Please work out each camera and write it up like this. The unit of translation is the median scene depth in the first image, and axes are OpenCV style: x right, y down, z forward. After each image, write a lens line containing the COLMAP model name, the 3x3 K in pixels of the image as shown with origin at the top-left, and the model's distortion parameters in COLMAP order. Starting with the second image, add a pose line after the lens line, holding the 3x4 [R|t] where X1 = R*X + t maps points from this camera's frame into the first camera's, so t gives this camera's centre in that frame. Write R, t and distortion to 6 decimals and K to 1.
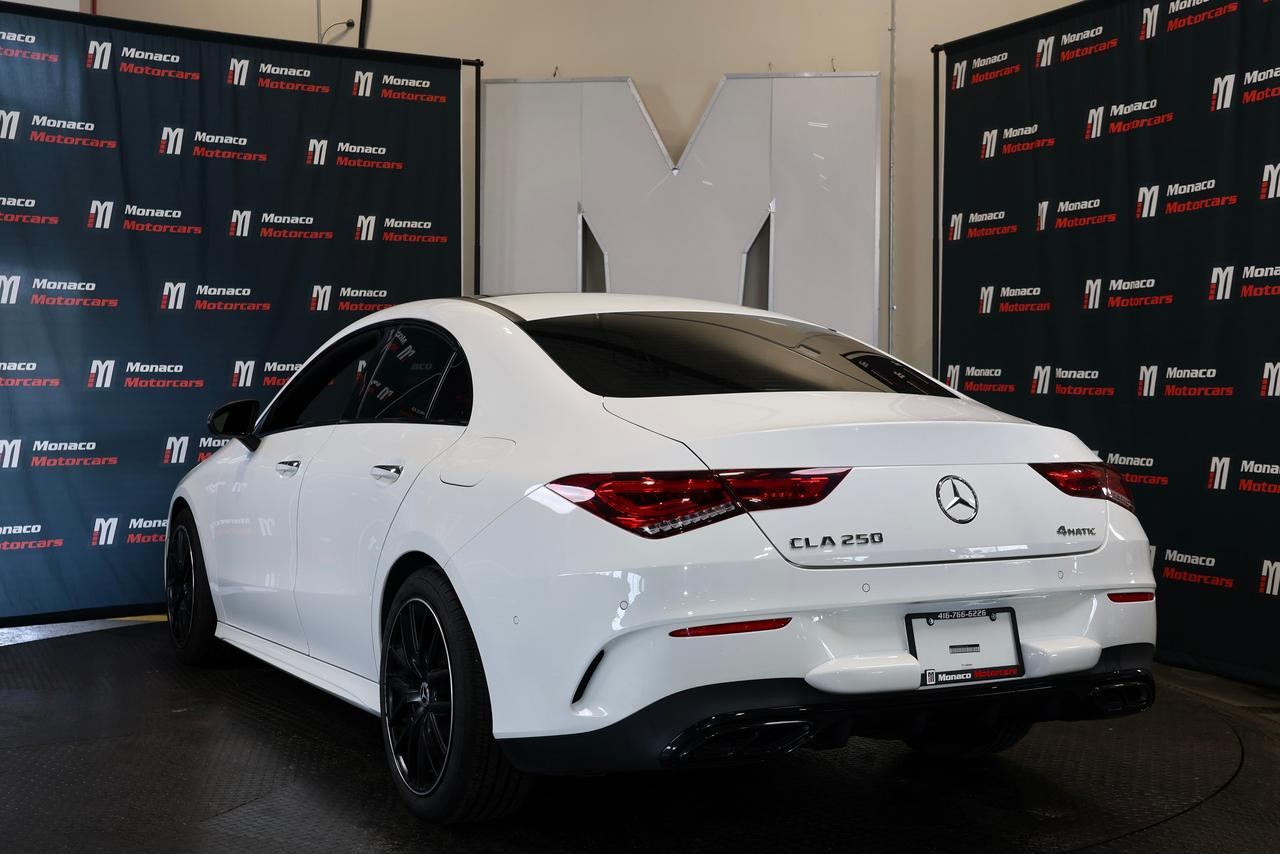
lens RADIAL K [[1794.0, 0, 638.2], [0, 1794.0, 390.5], [0, 0, 1]] dist [0.007123, 0.052282]
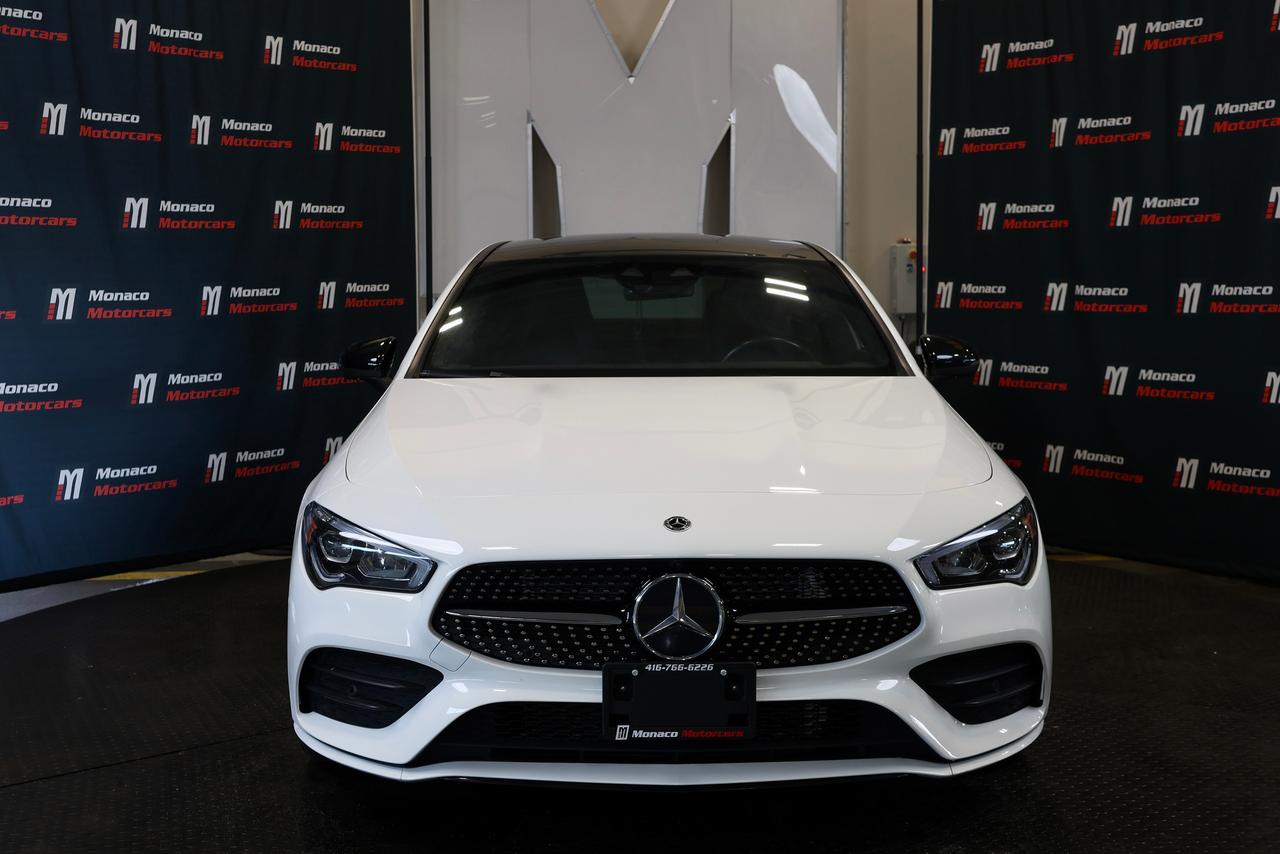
lens RADIAL K [[1794.0, 0, 638.2], [0, 1794.0, 390.5], [0, 0, 1]] dist [0.007123, 0.052282]
pose [[0.966739, -0.026331, 0.254404, -0.241967], [0.012450, 0.998352, 0.056019, -0.012104], [-0.255460, -0.050988, 0.965474, 0.084899]]
